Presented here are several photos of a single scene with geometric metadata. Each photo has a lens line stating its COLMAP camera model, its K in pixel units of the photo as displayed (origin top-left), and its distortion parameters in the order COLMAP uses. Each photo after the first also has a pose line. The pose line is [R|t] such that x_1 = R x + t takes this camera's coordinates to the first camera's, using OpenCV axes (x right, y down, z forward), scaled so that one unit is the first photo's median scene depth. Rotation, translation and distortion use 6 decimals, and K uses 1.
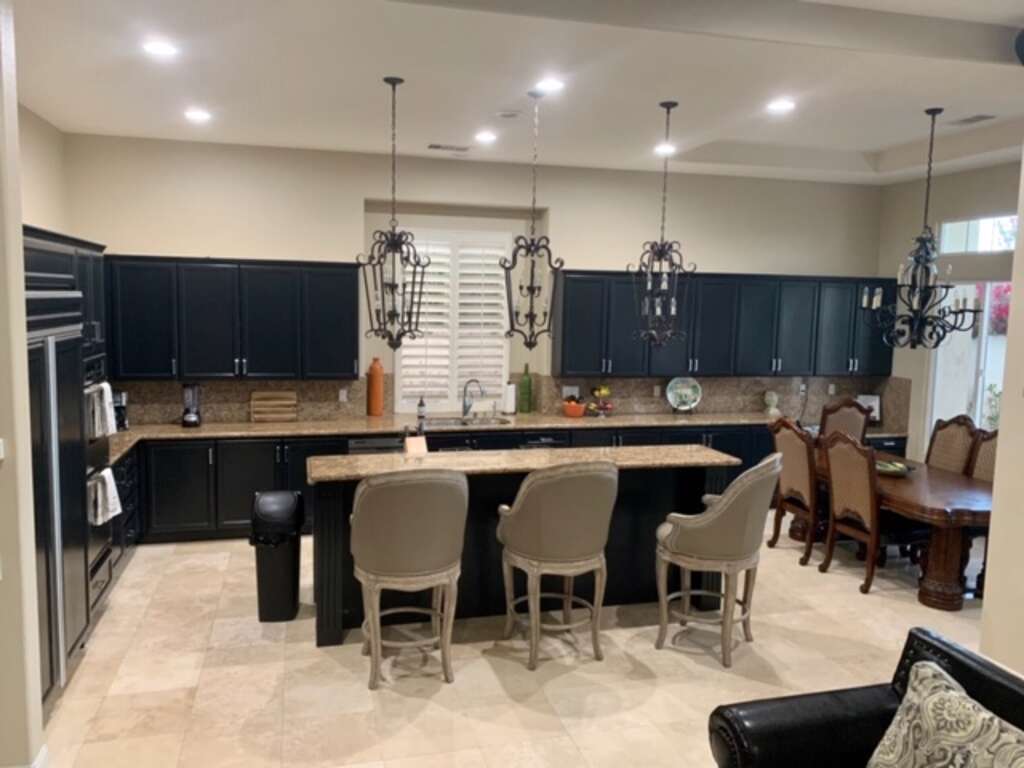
lens RADIAL K [[784.8, 0, 517.7], [0, 784.8, 378.5], [0, 0, 1]] dist [0.011438, -0.014110]
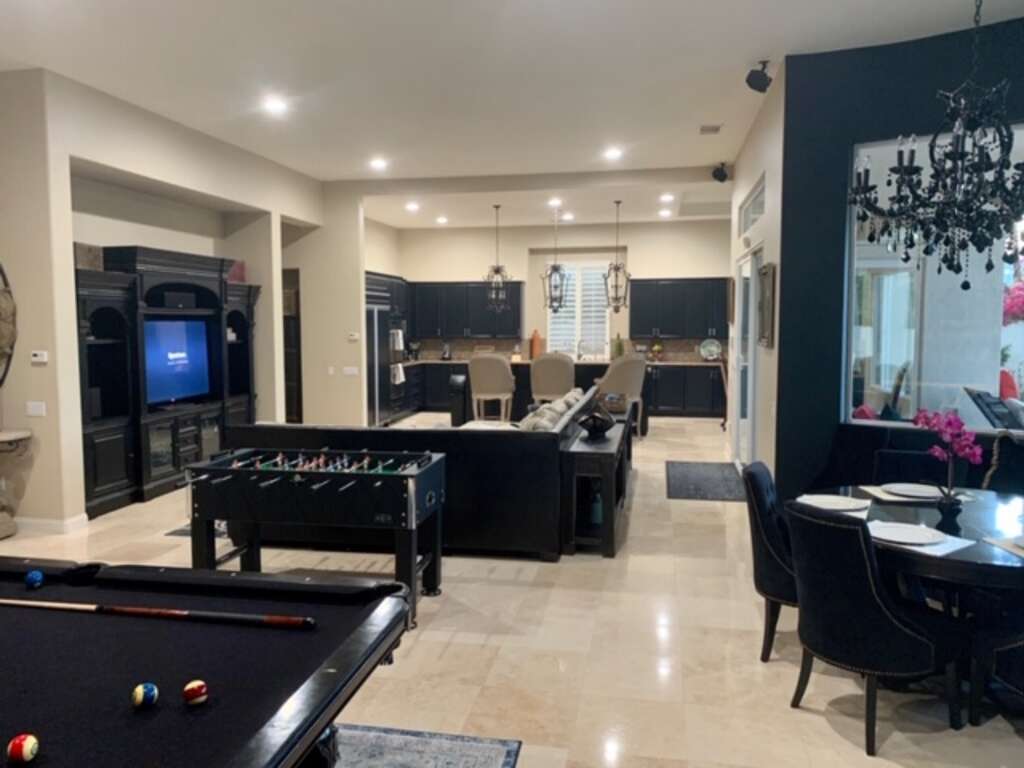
lens RADIAL K [[784.8, 0, 509.5], [0, 784.8, 386.2], [0, 0, 1]] dist [0.011438, -0.014110]
pose [[0.893729, 0.011655, -0.448455, 0.630186], [-0.023272, 0.999521, -0.020401, 0.153634], [0.448003, 0.028669, 0.893572, -0.749940]]
